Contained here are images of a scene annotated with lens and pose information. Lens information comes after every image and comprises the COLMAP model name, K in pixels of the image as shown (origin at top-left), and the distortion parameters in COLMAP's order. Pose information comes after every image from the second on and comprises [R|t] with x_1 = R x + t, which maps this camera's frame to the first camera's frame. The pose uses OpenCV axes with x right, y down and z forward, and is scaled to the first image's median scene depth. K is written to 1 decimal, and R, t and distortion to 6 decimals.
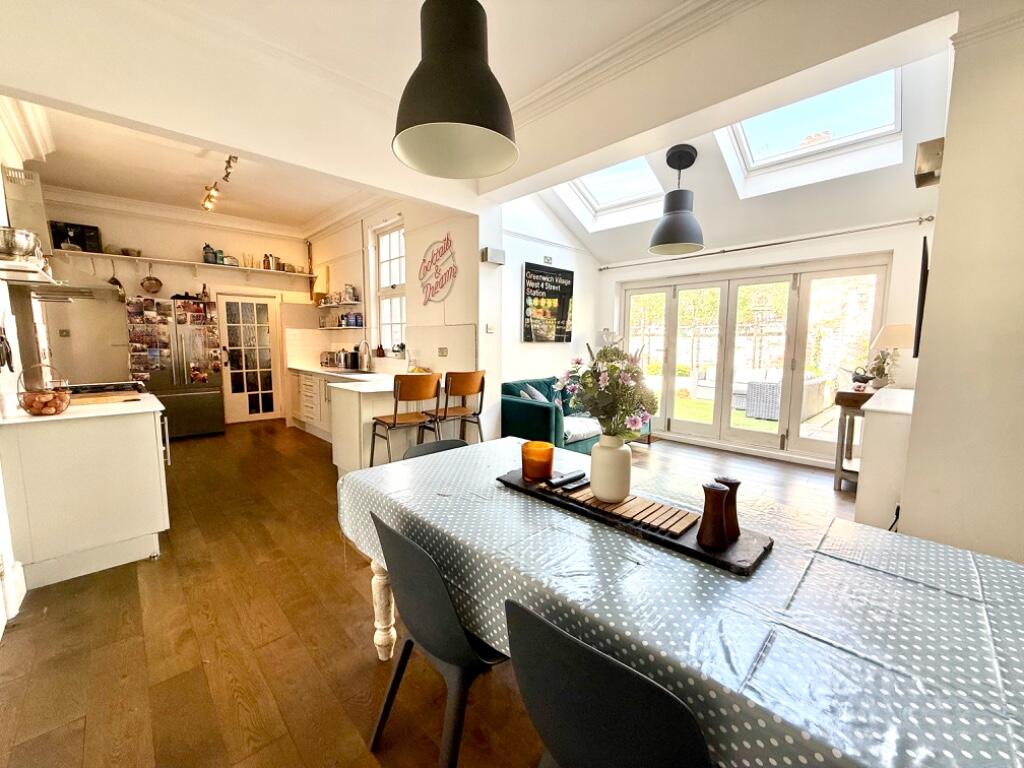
lens RADIAL K [[407.3, 0, 508.2], [0, 407.3, 384.9], [0, 0, 1]] dist [-0.000465, -0.000038]
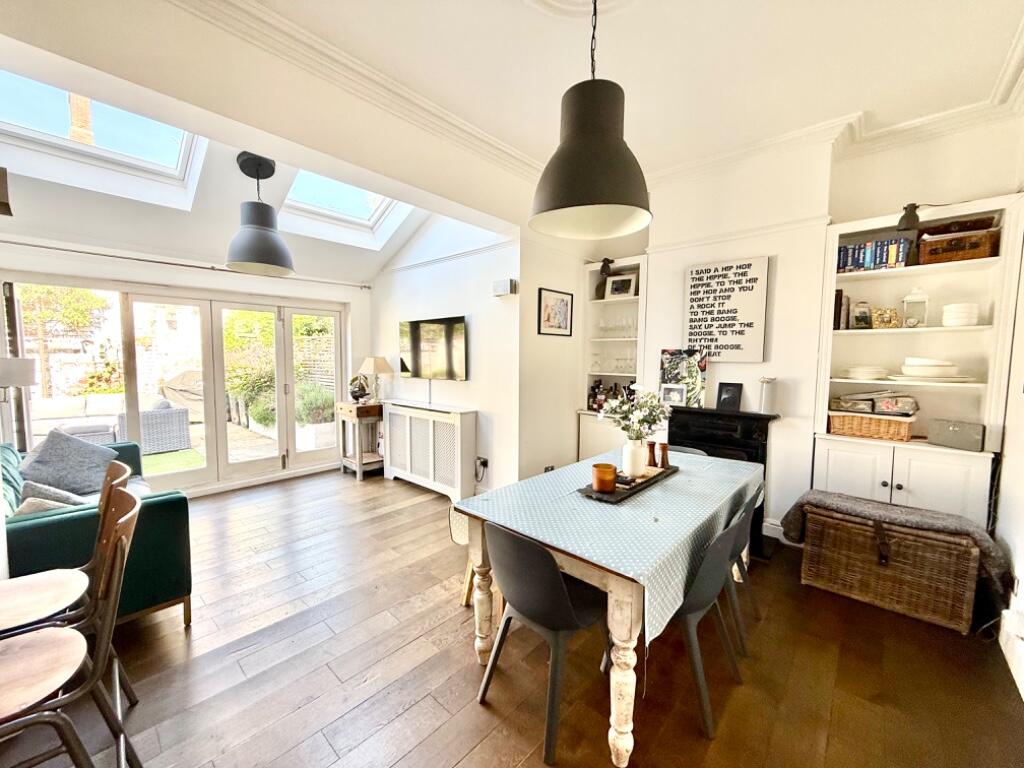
lens RADIAL K [[407.3, 0, 508.2], [0, 407.3, 384.9], [0, 0, 1]] dist [-0.000465, -0.000038]
pose [[-0.056190, -0.075354, 0.995572, -0.412752], [0.099361, 0.991776, 0.080675, -0.088272], [-0.993464, 0.103454, -0.048241, 0.447812]]
